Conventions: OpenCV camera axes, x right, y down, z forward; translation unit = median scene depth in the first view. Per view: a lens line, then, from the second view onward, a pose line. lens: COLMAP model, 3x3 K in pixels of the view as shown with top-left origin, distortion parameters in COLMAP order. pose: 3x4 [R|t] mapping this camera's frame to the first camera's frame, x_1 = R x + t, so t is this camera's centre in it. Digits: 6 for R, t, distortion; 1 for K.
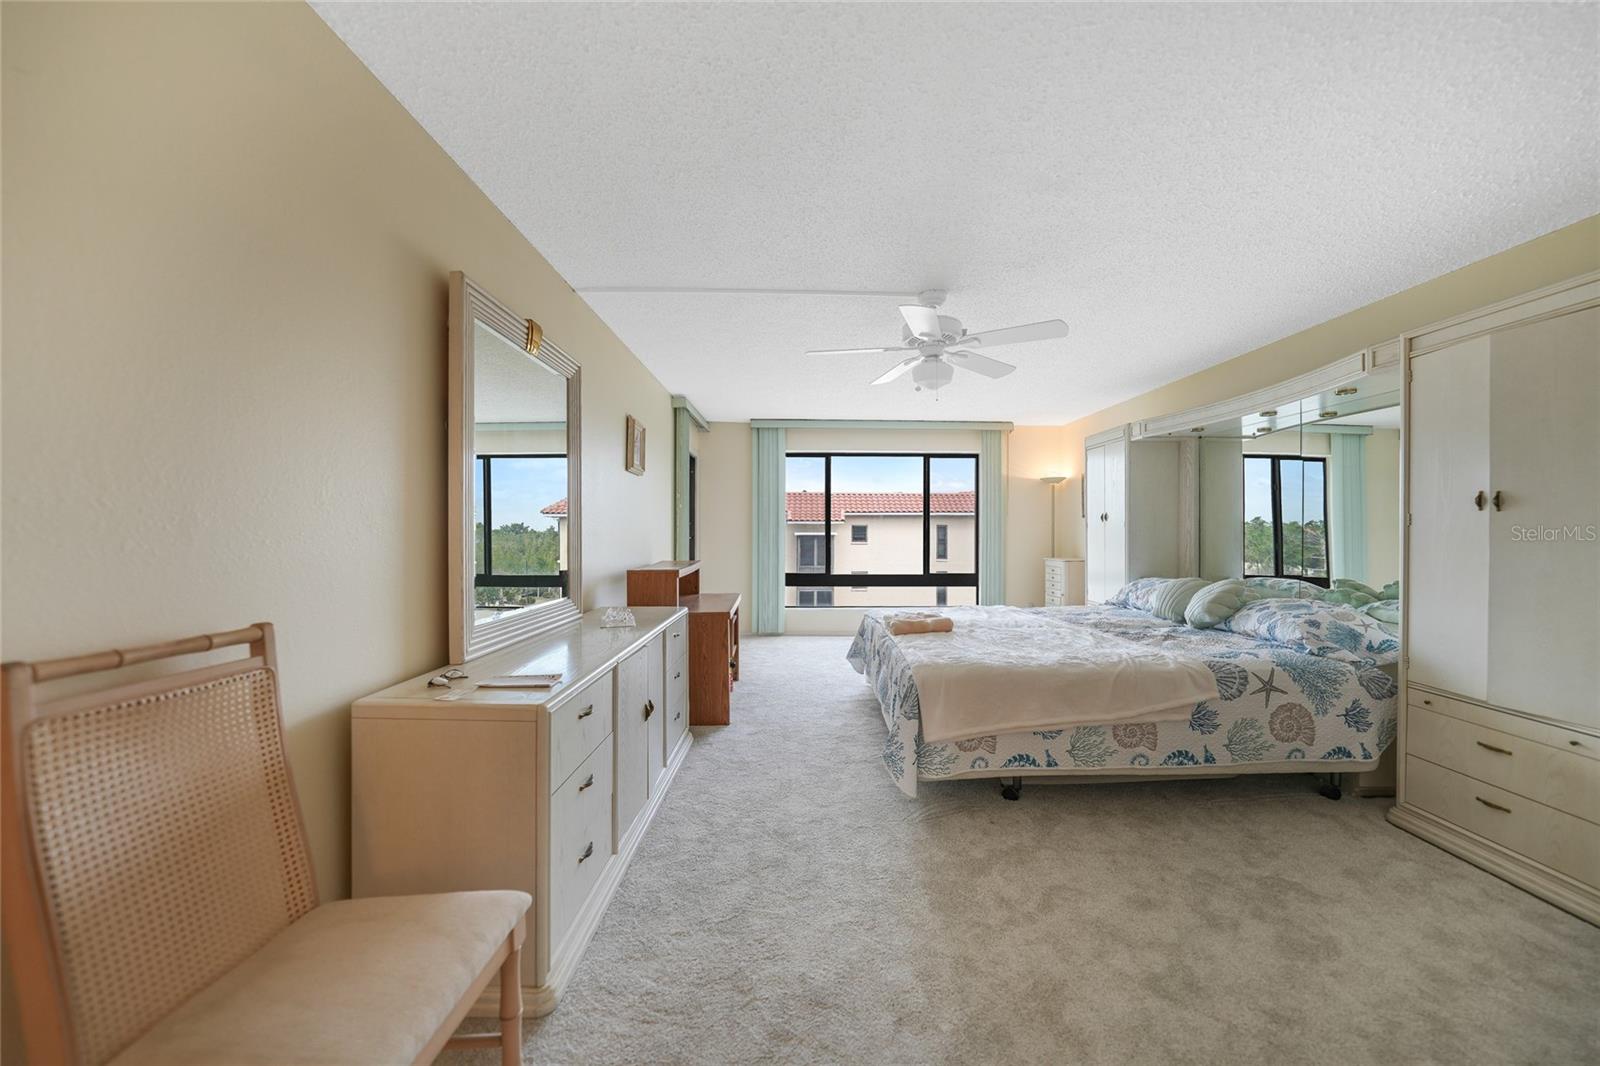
lens RADIAL K [[561.5, 0, 806.7], [0, 561.5, 533.0], [0, 0, 1]] dist [-0.015857, 0.000353]
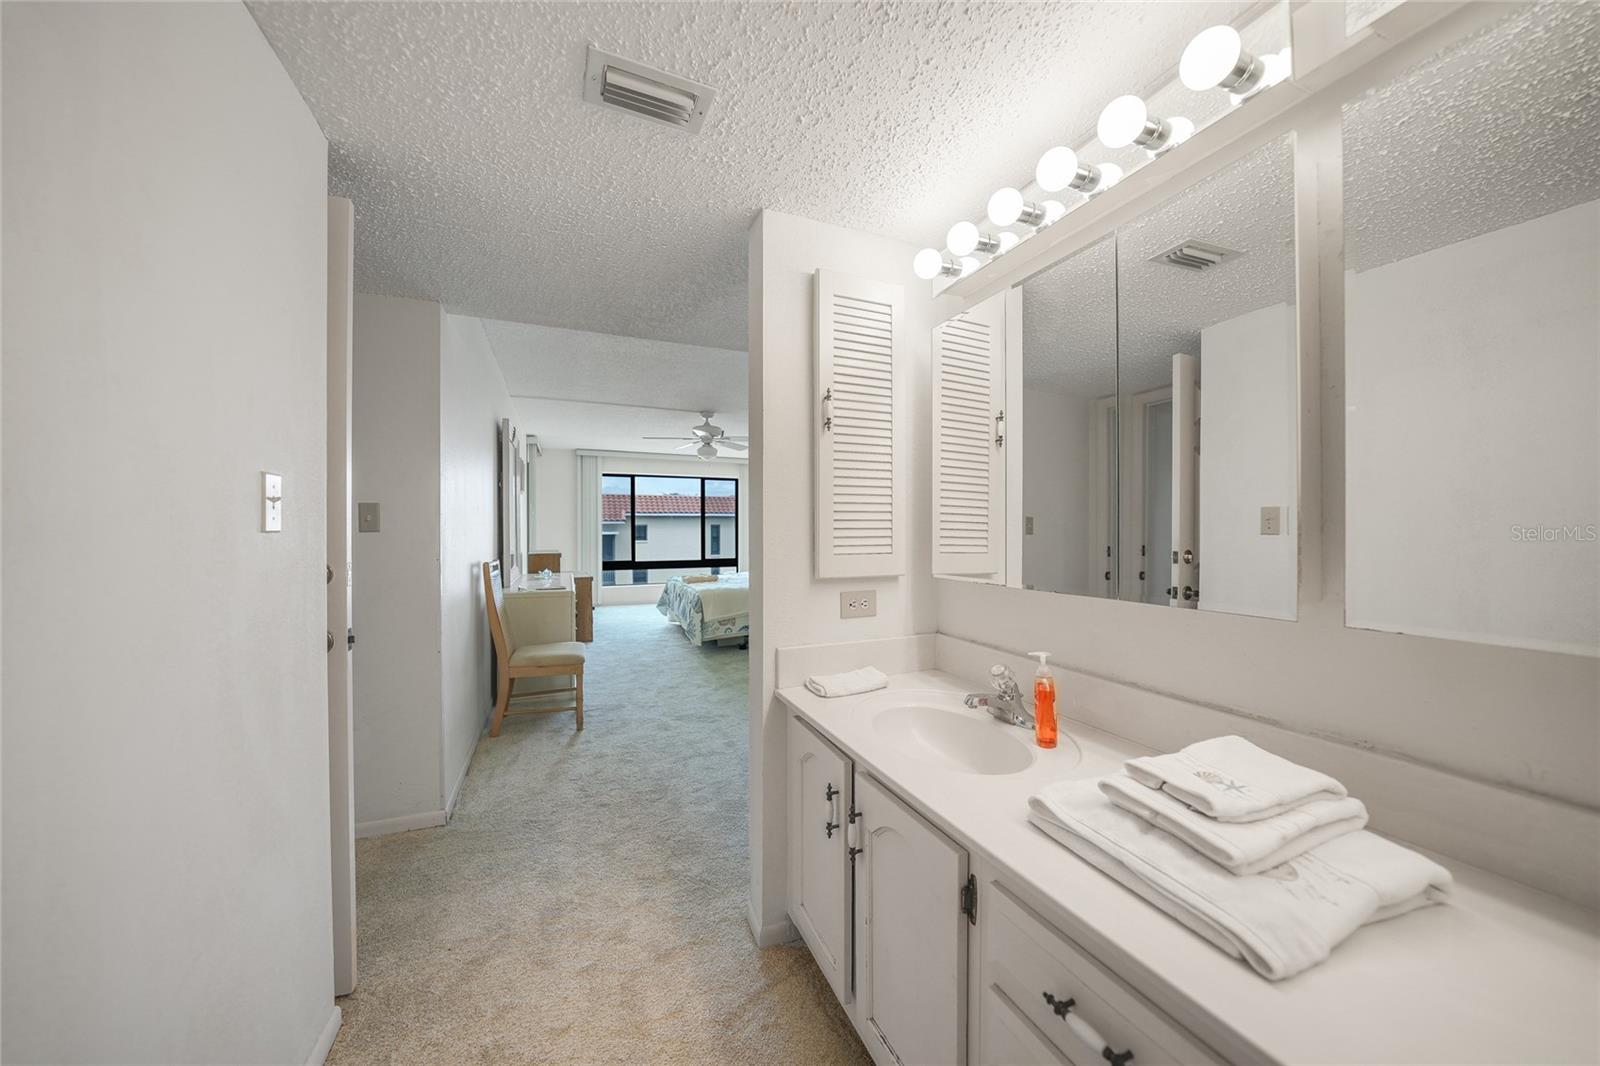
lens RADIAL K [[561.5, 0, 801.9], [0, 561.5, 532.9], [0, 0, 1]] dist [-0.015857, 0.000353]
pose [[0.926171, -0.005738, 0.377060, -0.103198], [0.005058, 0.999983, 0.002793, 0.001508], [-0.377070, -0.000679, 0.926185, -0.463810]]
